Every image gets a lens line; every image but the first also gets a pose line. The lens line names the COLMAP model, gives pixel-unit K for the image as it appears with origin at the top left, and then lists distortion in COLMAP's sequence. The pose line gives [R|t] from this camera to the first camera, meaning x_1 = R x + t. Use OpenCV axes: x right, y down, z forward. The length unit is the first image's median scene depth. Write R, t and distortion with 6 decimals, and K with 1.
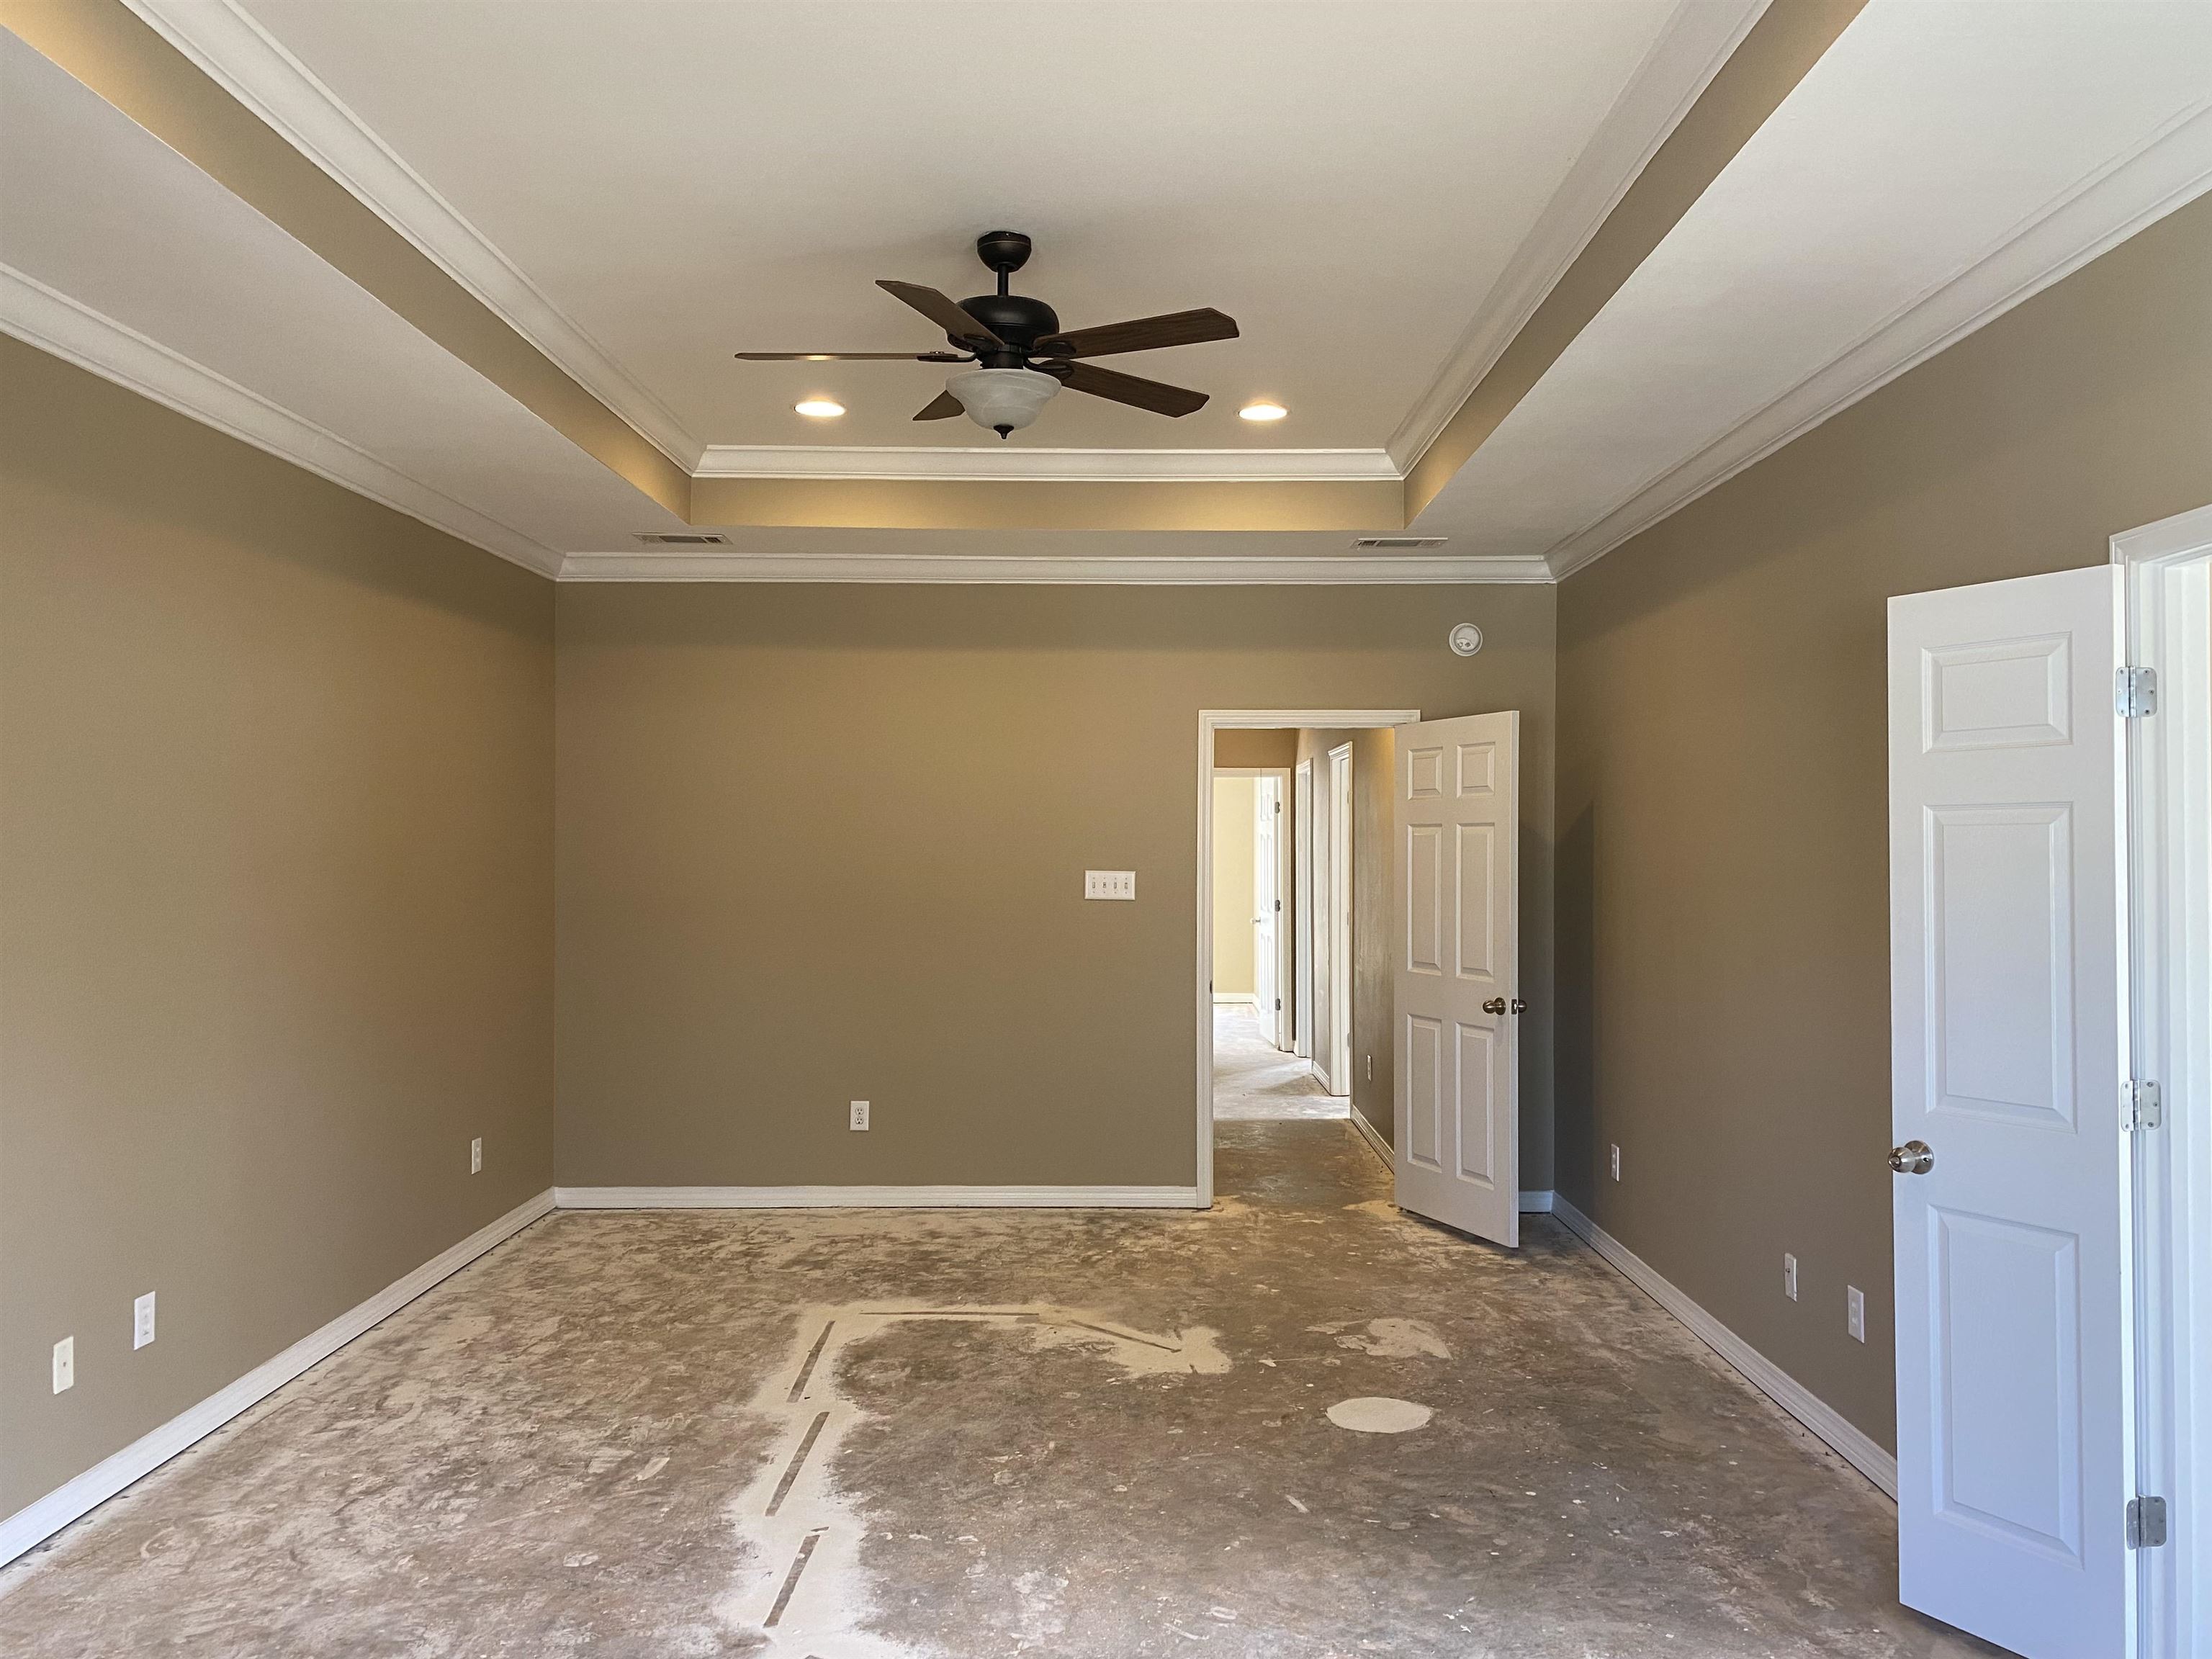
lens RADIAL K [[1696.0, 0, 1089.0], [0, 1696.0, 832.9], [0, 0, 1]] dist [0.033176, -0.021113]
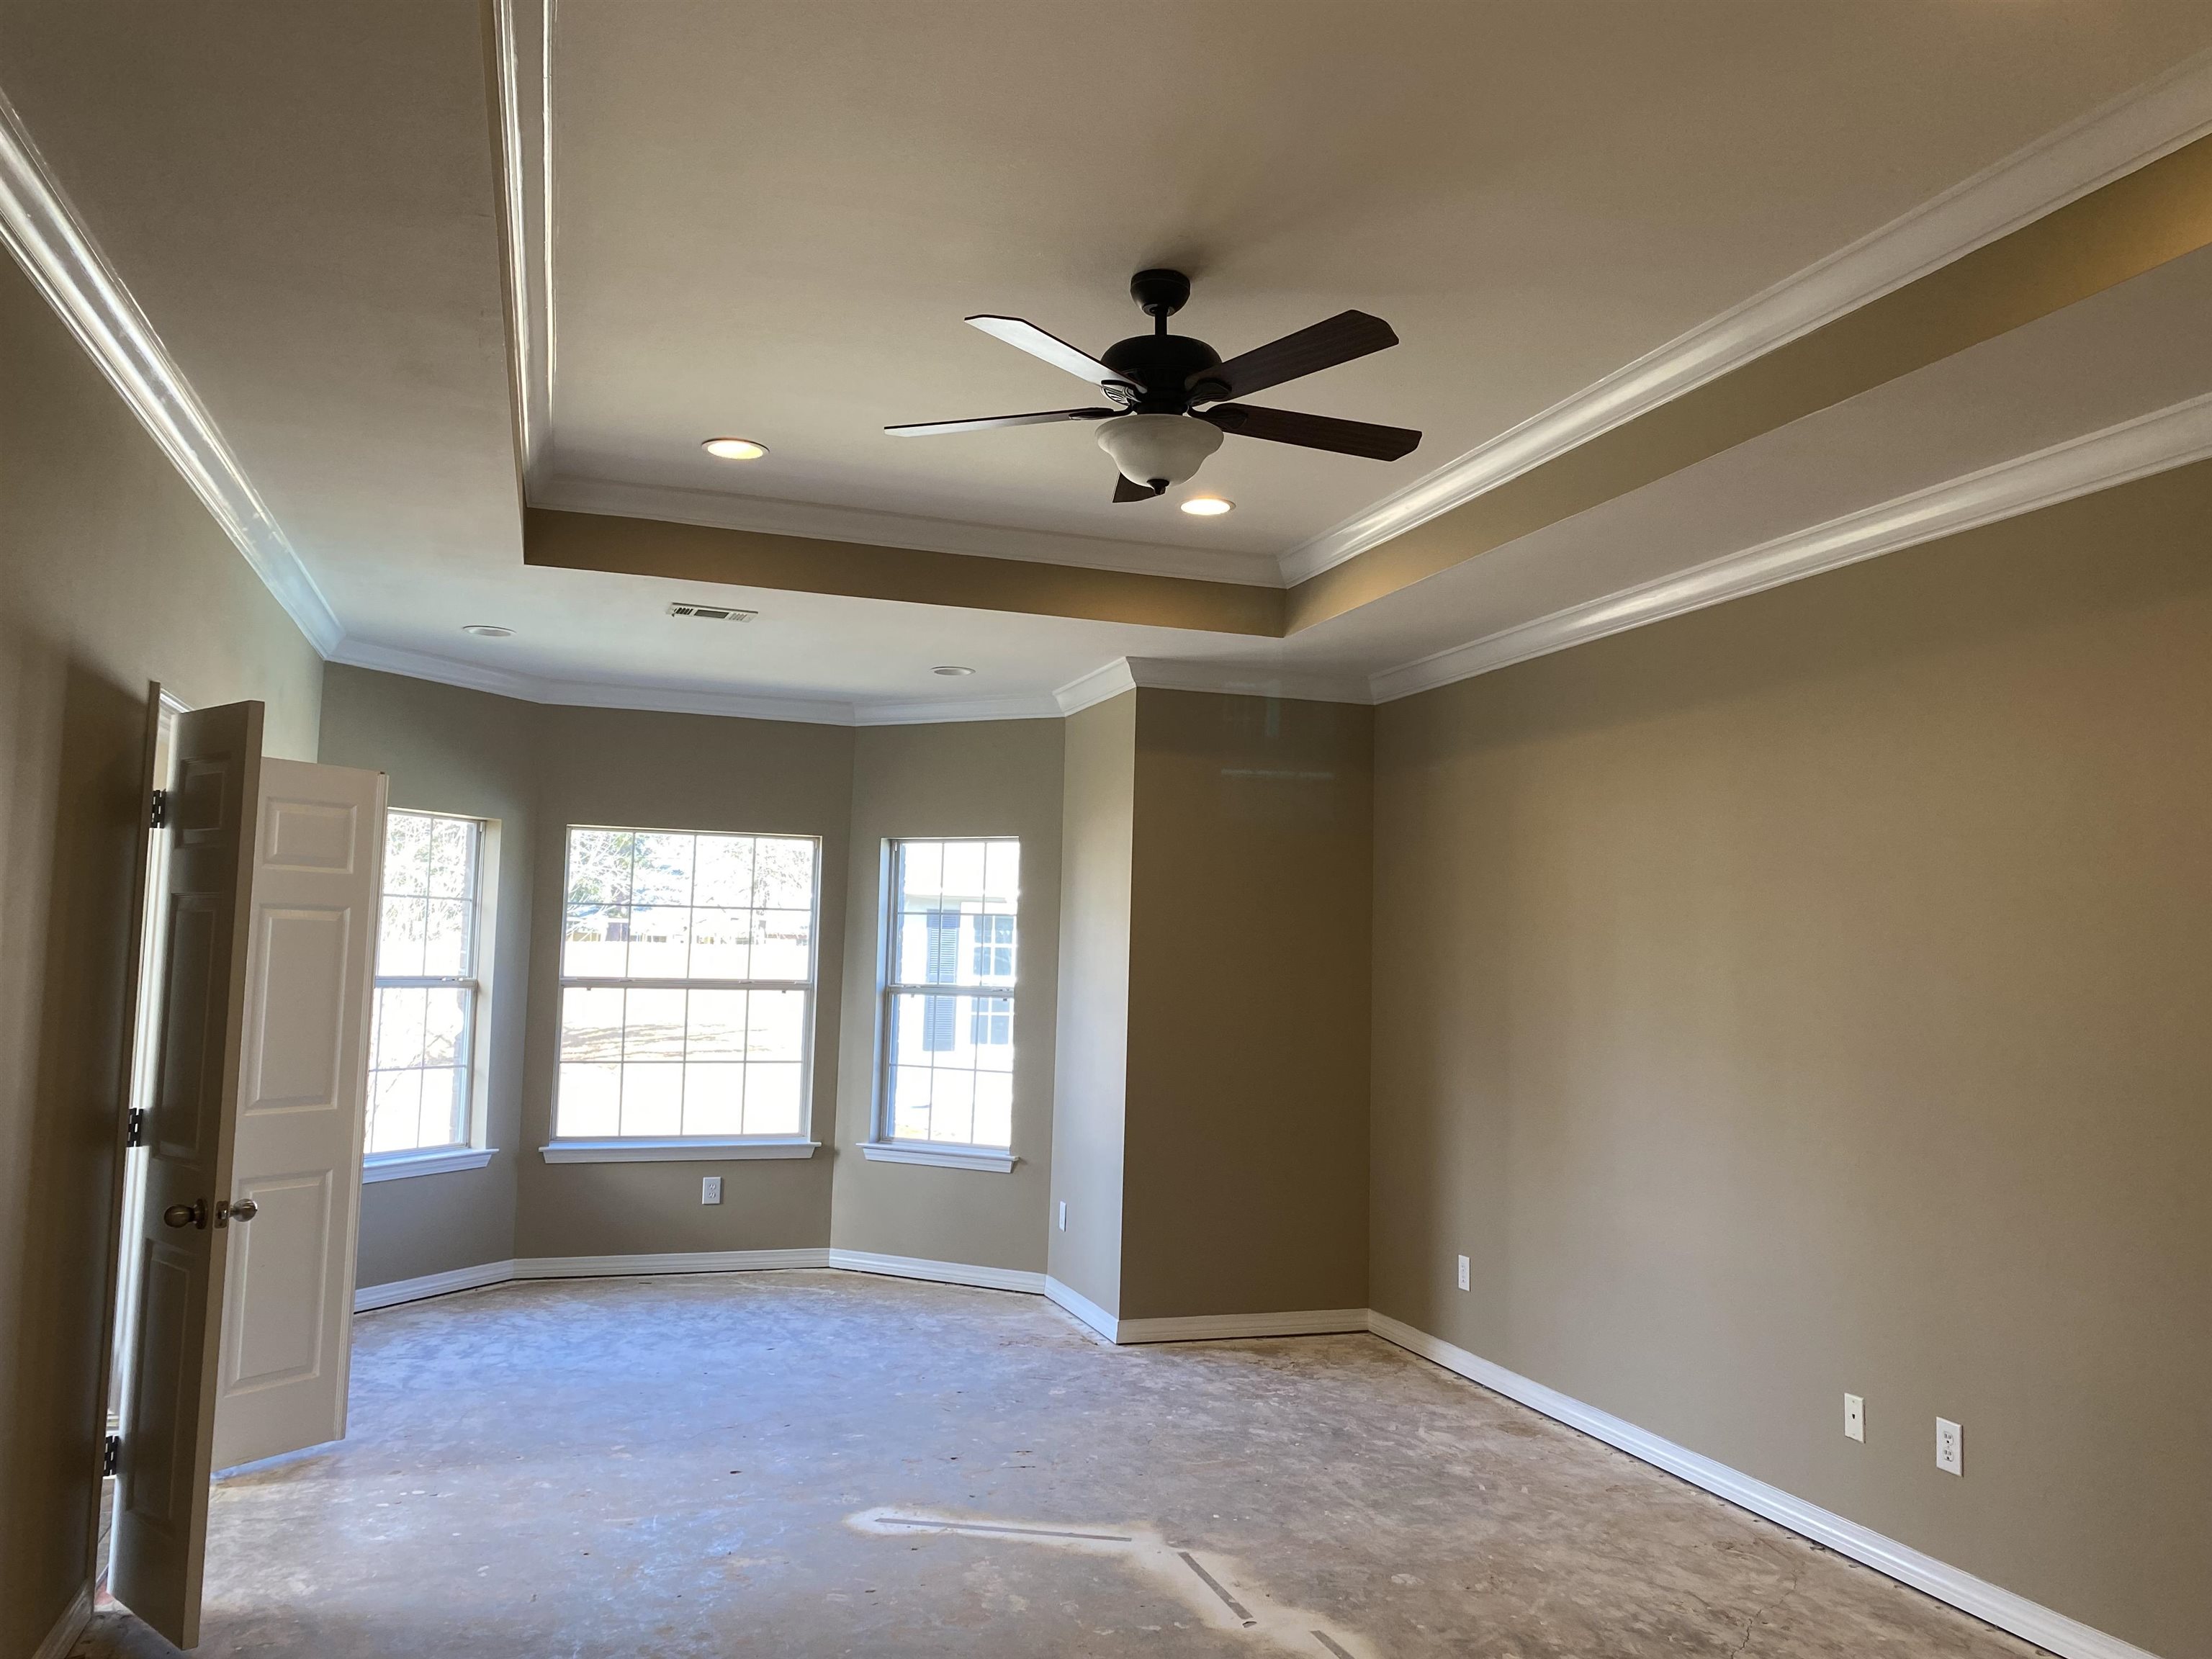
lens RADIAL K [[1696.0, 0, 1089.0], [0, 1696.0, 832.9], [0, 0, 1]] dist [0.033176, -0.021113]
pose [[-0.943861, -0.044490, -0.327333, 0.283732], [-0.021605, 0.997082, -0.073224, 0.012896], [0.329635, -0.062041, -0.942068, 1.925928]]
